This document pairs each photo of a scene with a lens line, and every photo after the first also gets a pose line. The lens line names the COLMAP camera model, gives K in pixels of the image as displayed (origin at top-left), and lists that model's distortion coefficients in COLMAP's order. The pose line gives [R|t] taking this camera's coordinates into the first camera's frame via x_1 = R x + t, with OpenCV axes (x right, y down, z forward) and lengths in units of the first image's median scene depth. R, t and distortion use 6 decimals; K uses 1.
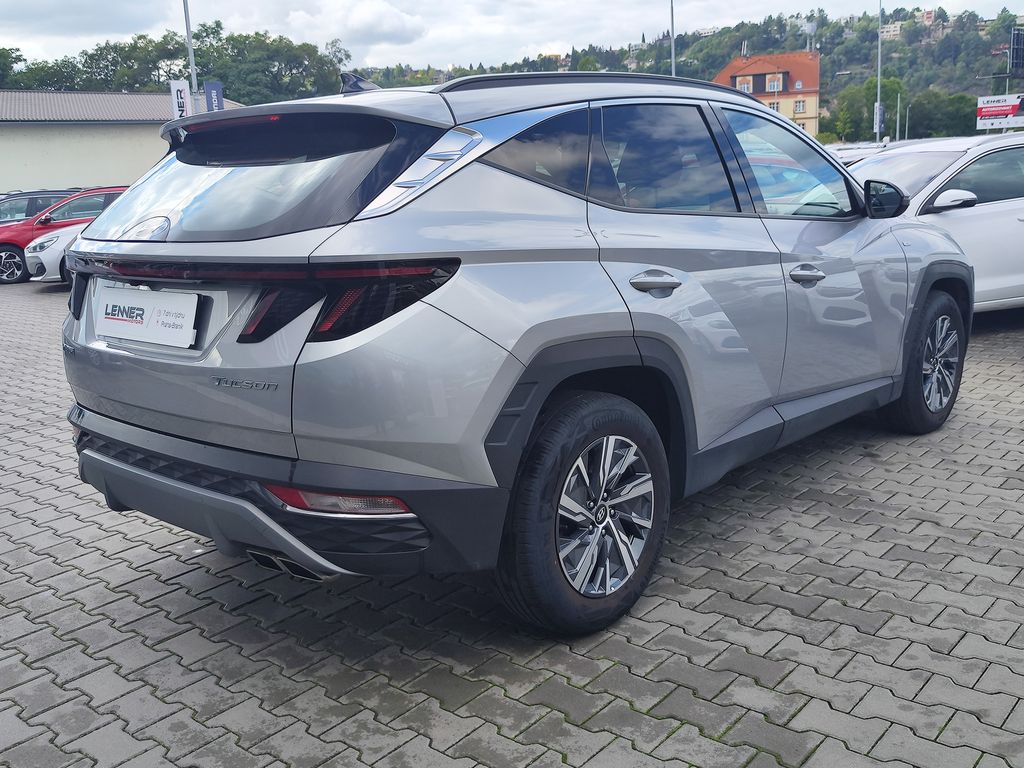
lens RADIAL K [[1001.9, 0, 507.7], [0, 1001.9, 376.8], [0, 0, 1]] dist [0.006205, 0.000000]
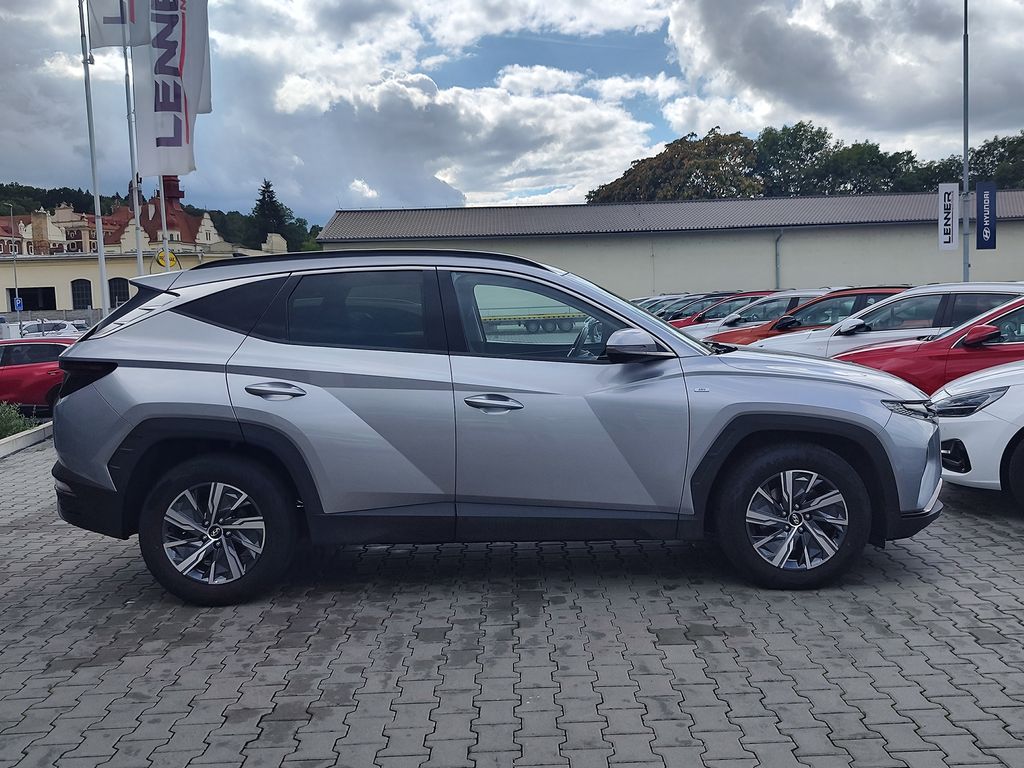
lens RADIAL K [[1001.9, 0, 506.1], [0, 1001.9, 383.5], [0, 0, 1]] dist [0.006205, 0.000000]
pose [[0.684537, 0.091974, -0.723153, 1.421228], [-0.153081, 0.988026, -0.019245, -0.124606], [0.712724, 0.123875, 0.690420, 0.190051]]
